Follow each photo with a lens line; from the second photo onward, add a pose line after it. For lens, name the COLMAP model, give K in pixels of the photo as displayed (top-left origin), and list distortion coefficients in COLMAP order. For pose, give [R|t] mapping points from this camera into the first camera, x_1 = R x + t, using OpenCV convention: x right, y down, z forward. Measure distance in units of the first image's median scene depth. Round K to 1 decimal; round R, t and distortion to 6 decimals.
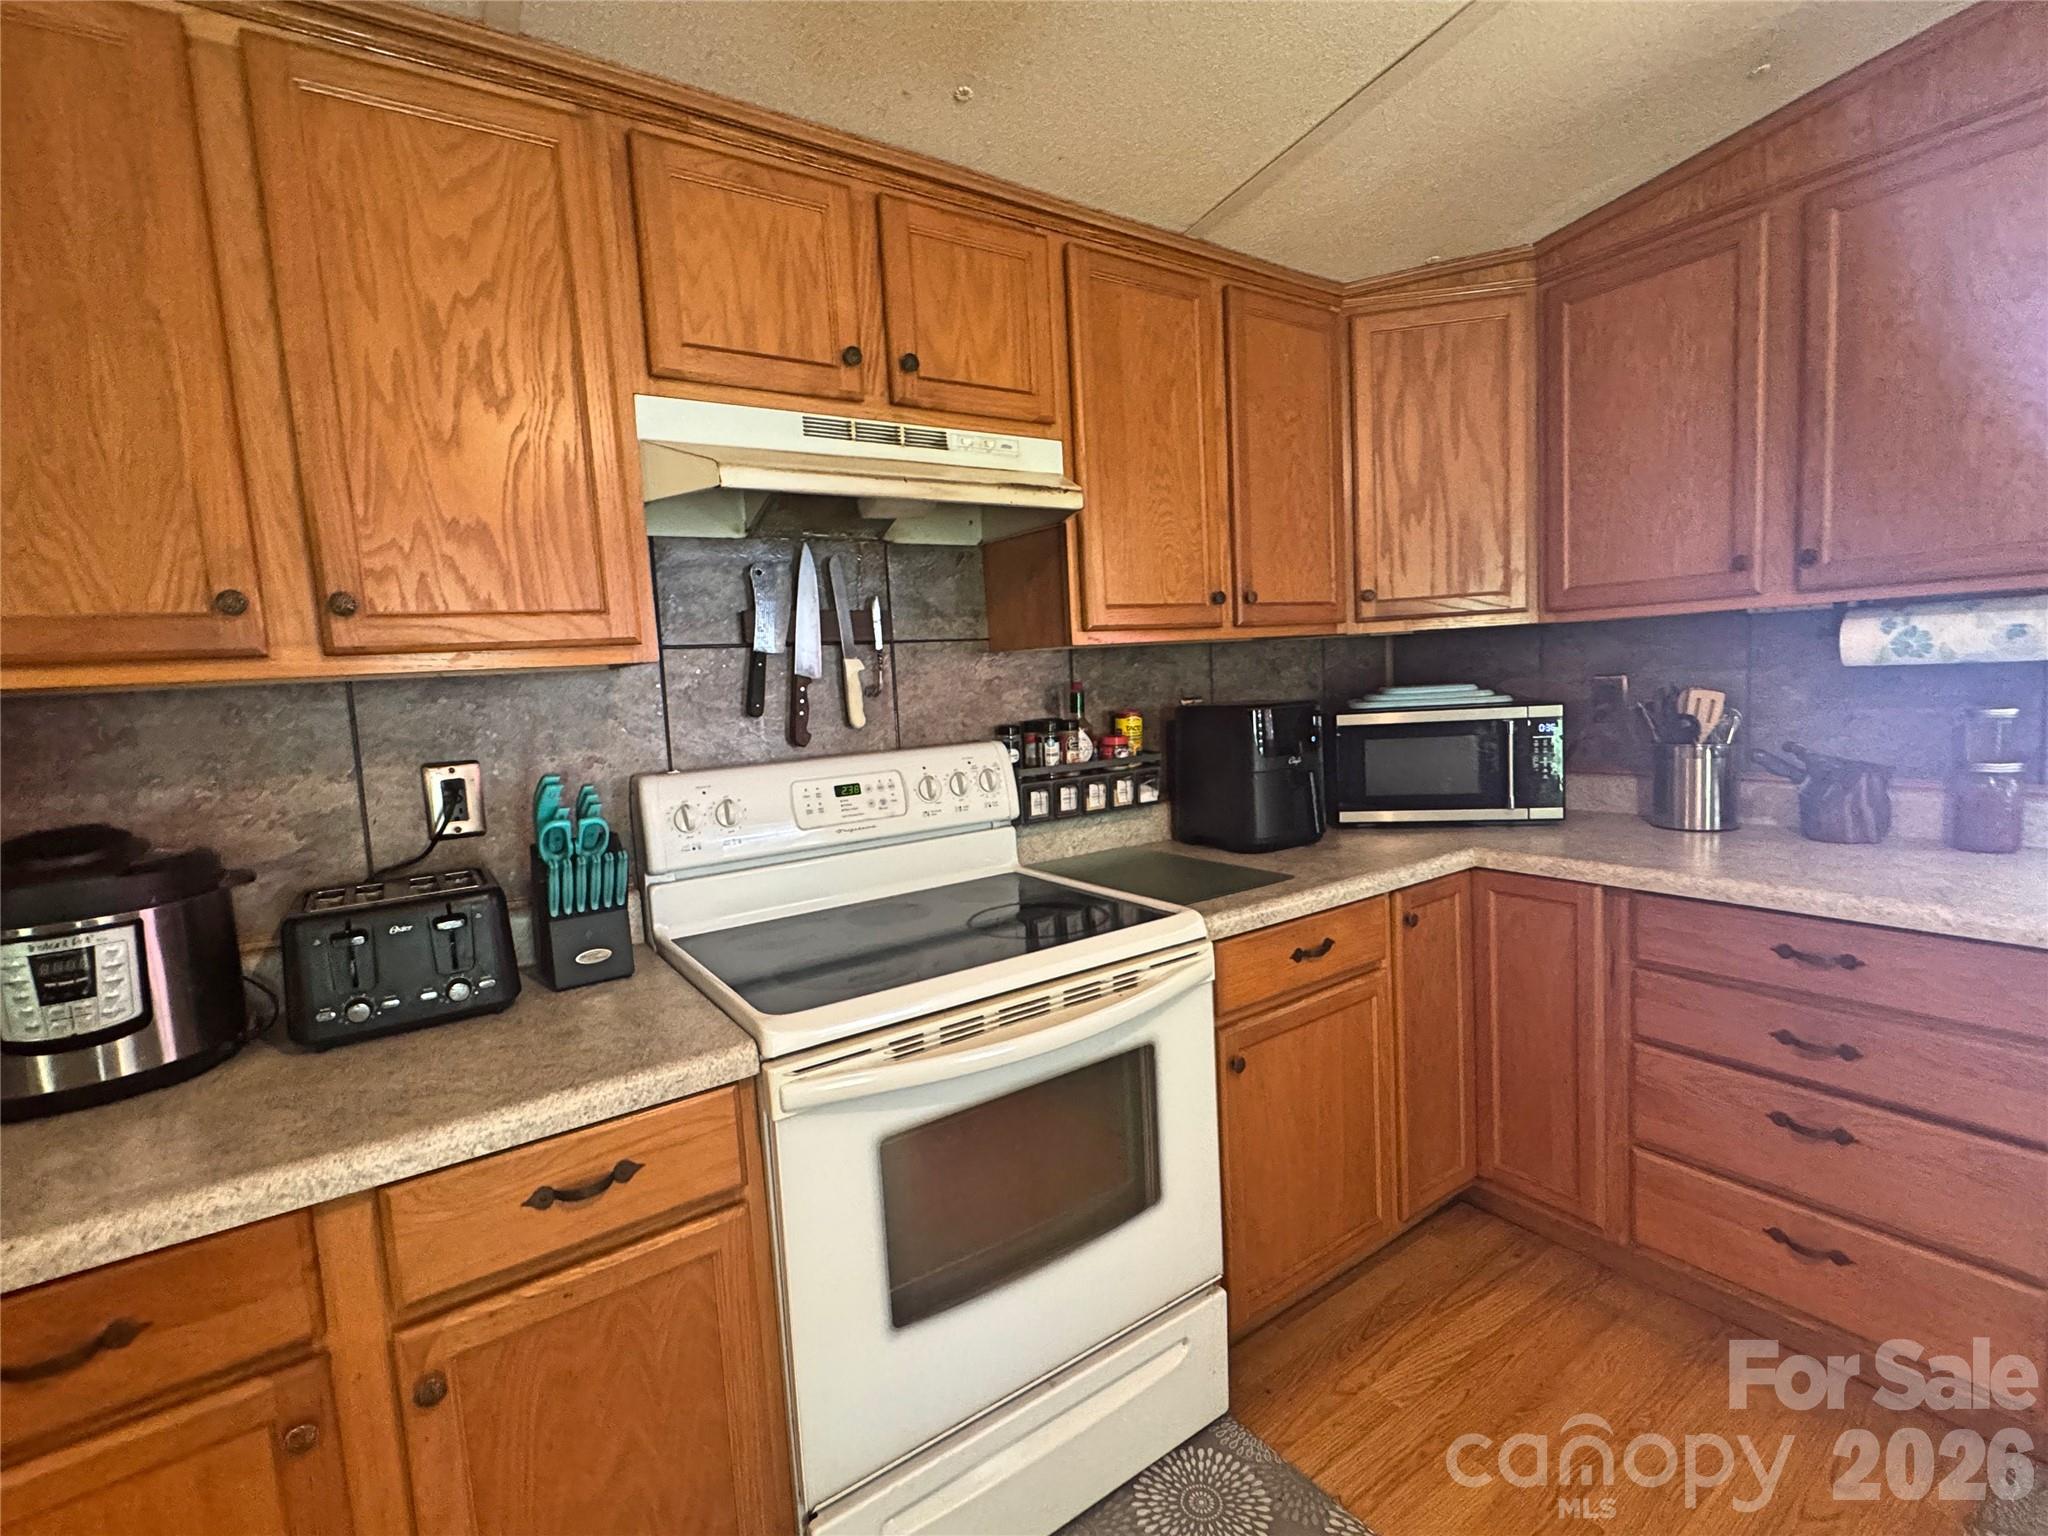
lens RADIAL K [[925.7, 0, 1024.0], [0, 925.7, 768.0], [0, 0, 1]] dist [-0.001205, 0.000201]
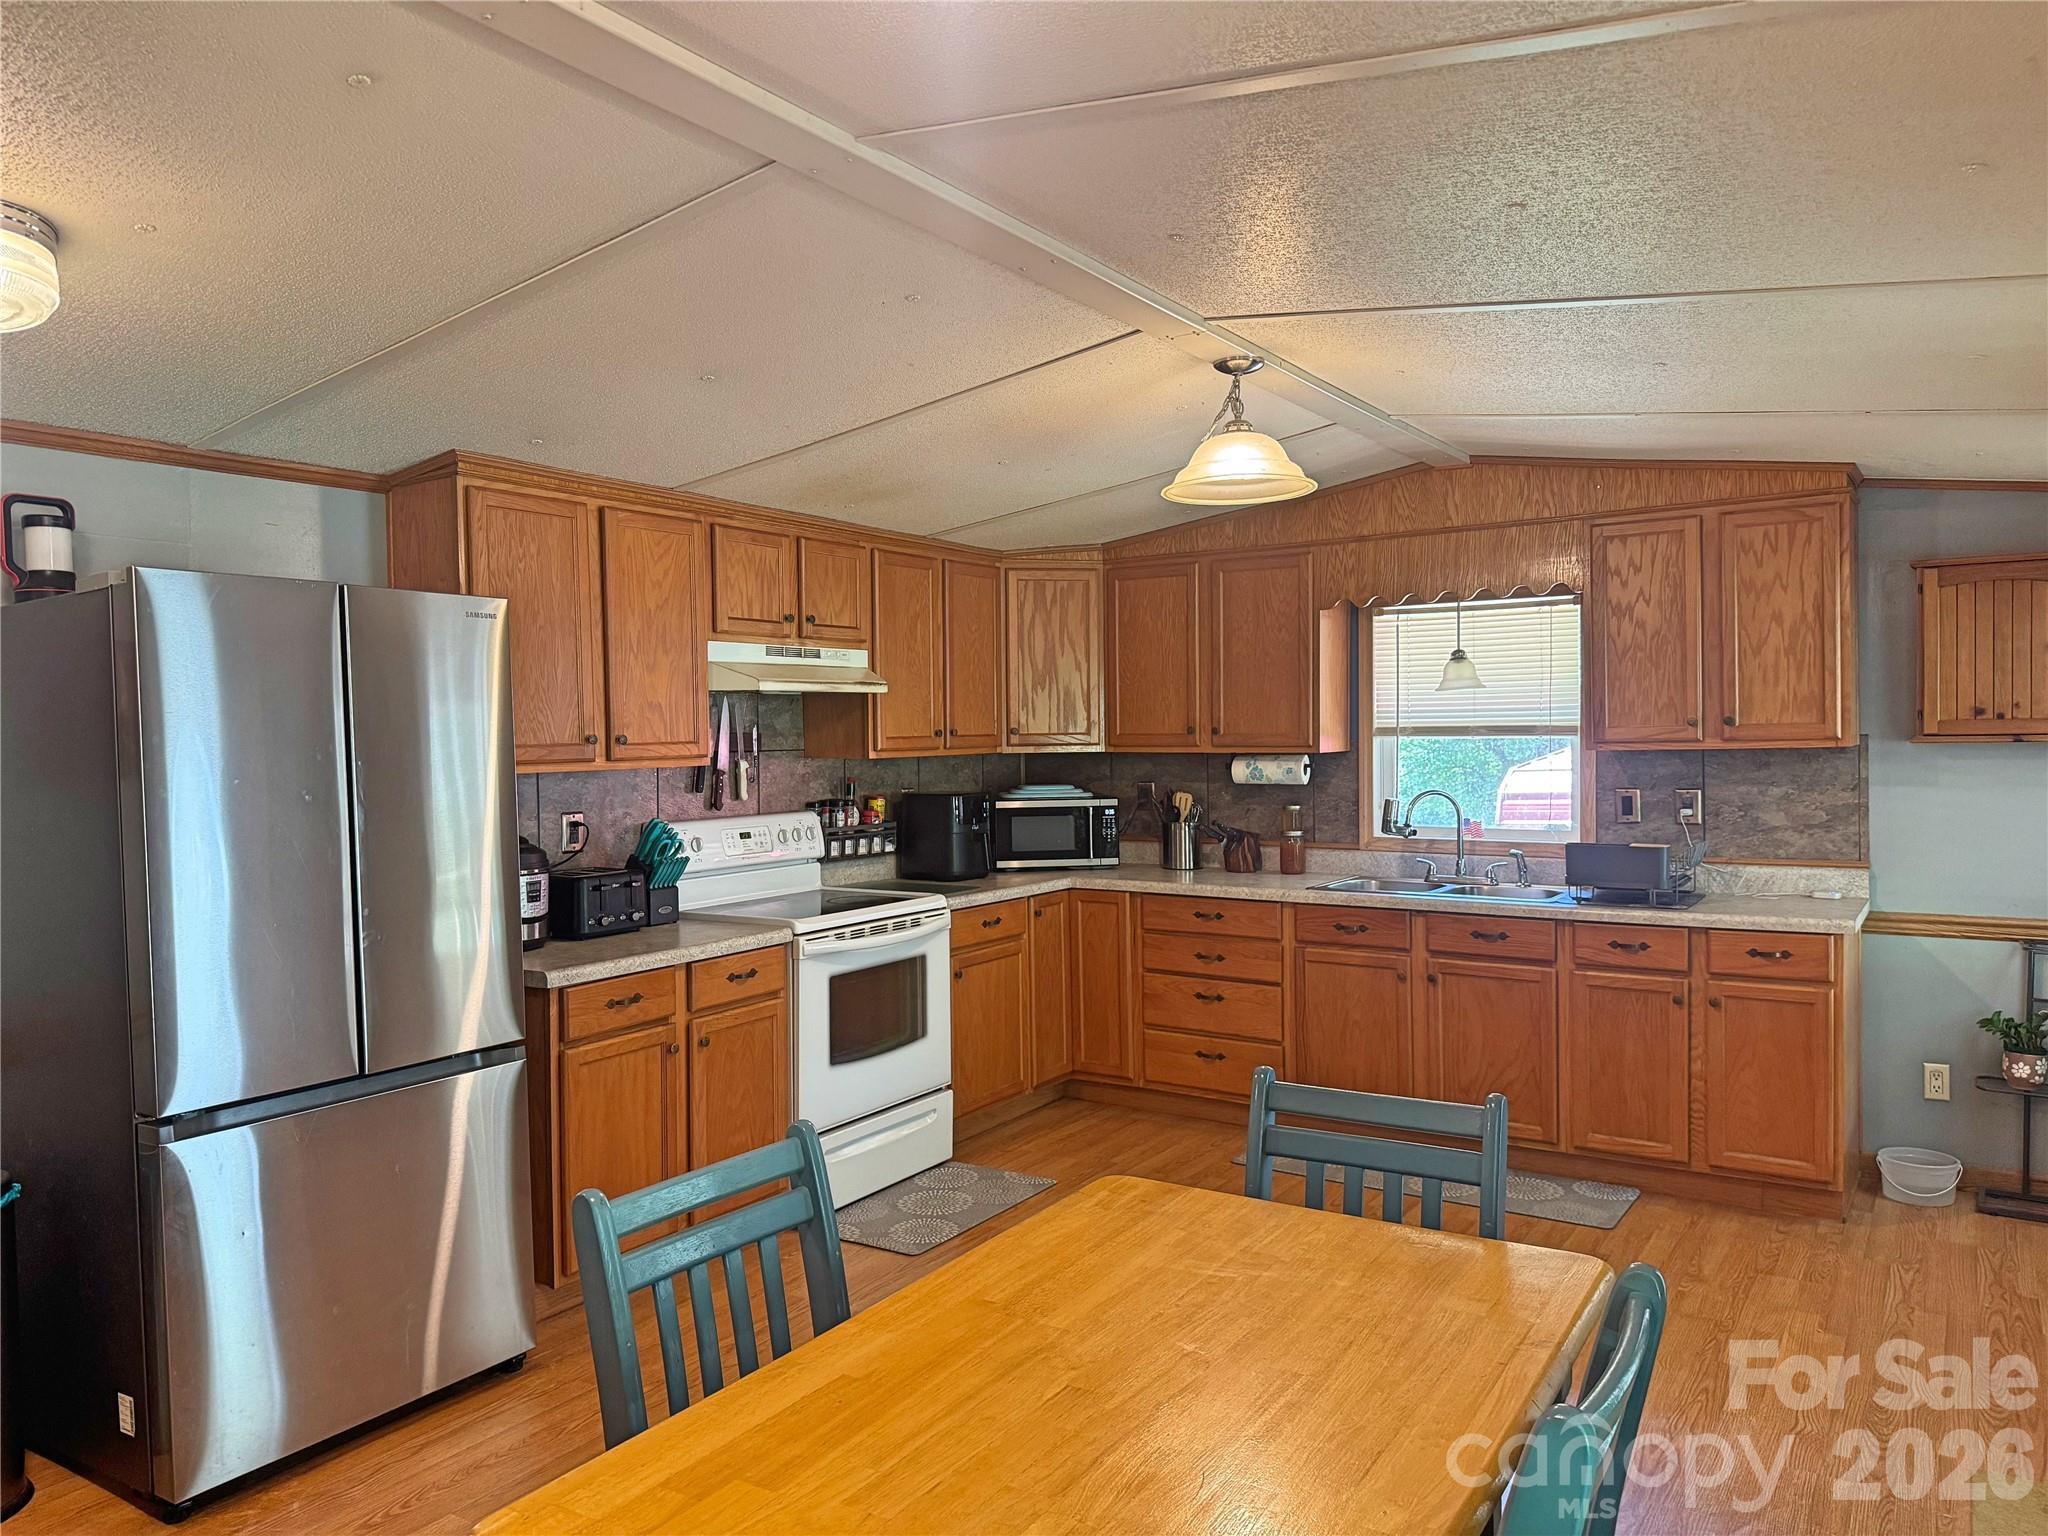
lens RADIAL K [[1444.2, 0, 1024.0], [0, 1444.2, 768.0], [0, 0, 1]] dist [0.330227, -0.534192]
pose [[0.923105, 0.036090, 0.382851, -0.692743], [-0.003439, 0.996321, -0.085629, 0.118773], [-0.384533, 0.077728, 0.919833, -1.595388]]
